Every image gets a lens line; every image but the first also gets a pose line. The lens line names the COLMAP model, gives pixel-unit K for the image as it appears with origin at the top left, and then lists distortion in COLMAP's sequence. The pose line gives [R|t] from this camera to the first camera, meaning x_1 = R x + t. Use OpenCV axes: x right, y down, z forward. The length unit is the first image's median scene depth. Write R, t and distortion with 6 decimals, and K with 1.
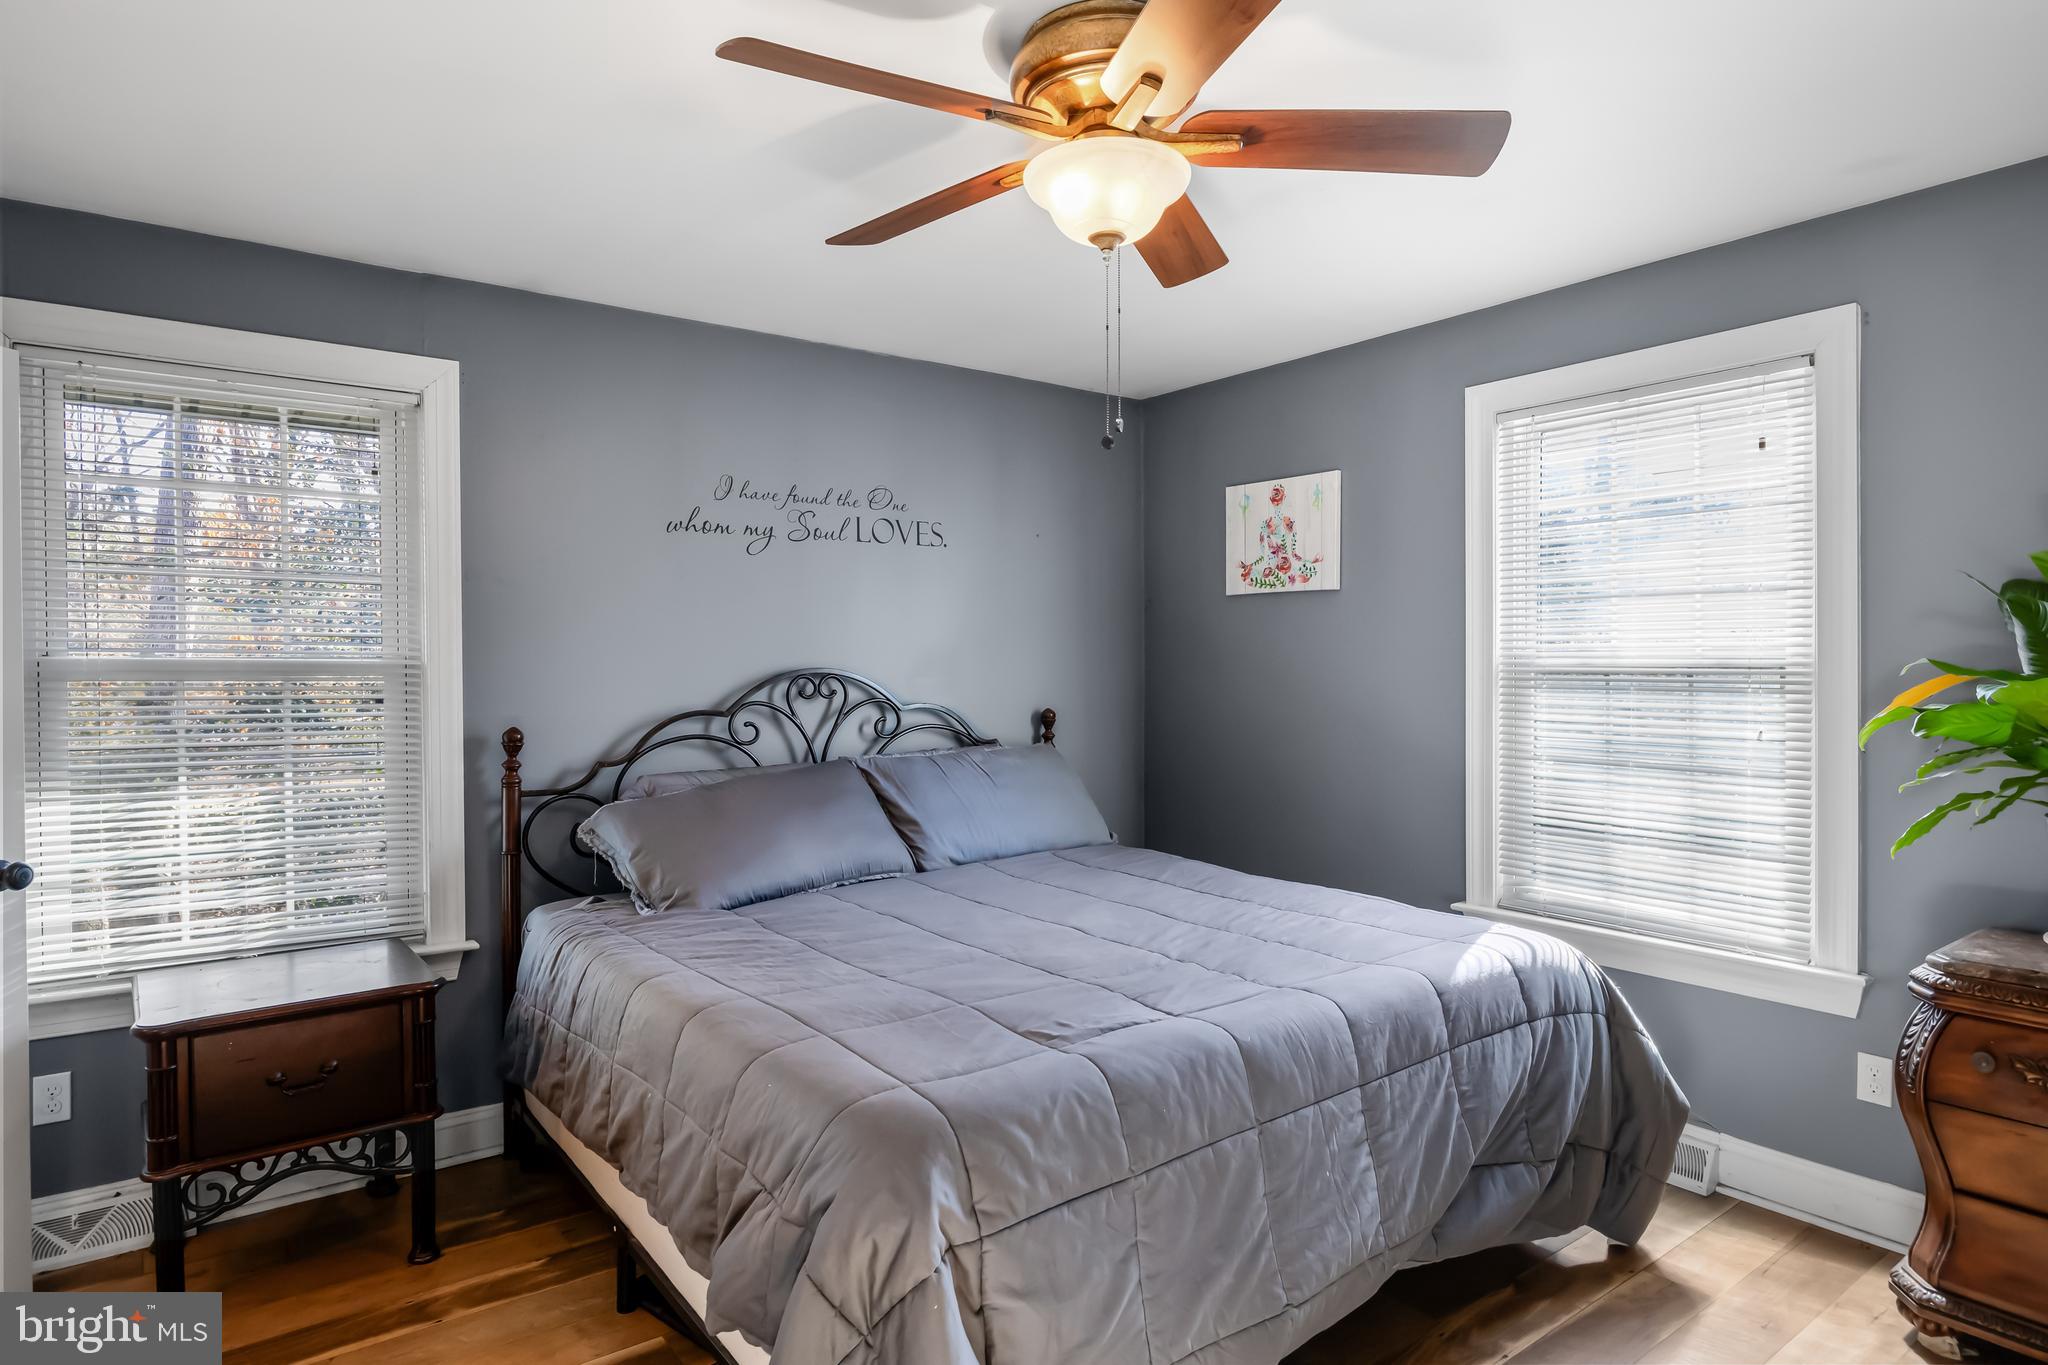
lens RADIAL K [[1154.0, 0, 1022.0], [0, 1154.0, 676.3], [0, 0, 1]] dist [0.000870, 0.000716]
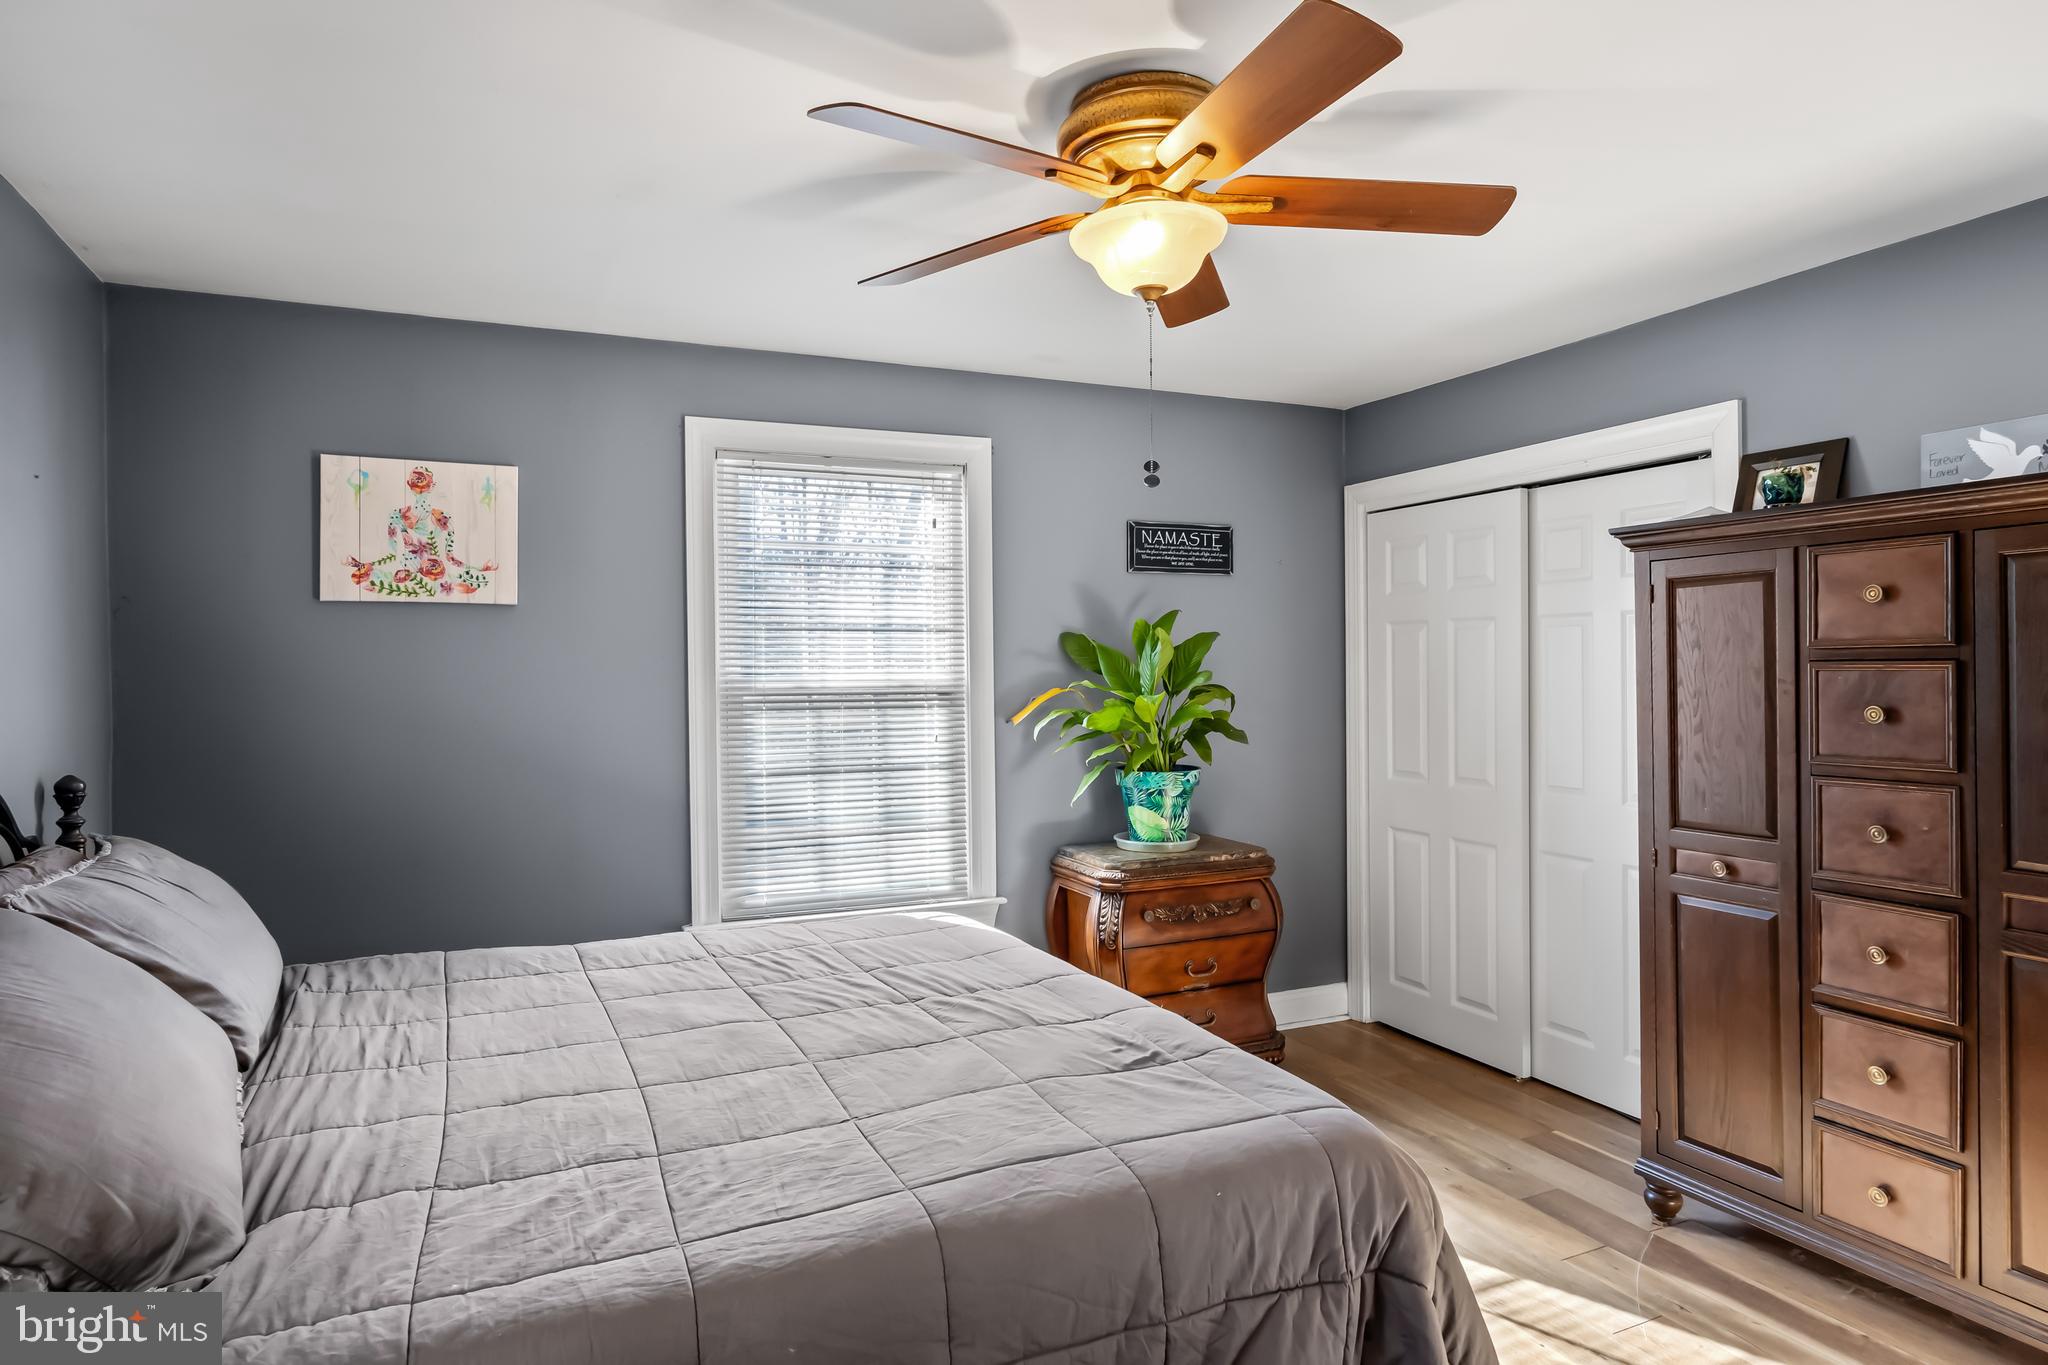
lens RADIAL K [[1184.5, 0, 1028.4], [0, 1184.5, 679.8], [0, 0, 1]] dist [0.008021, 0.000659]
pose [[0.216737, -0.006008, 0.976211, -0.540302], [0.020683, 0.999785, 0.001561, -0.013508], [-0.976011, 0.019853, 0.216815, 0.462550]]
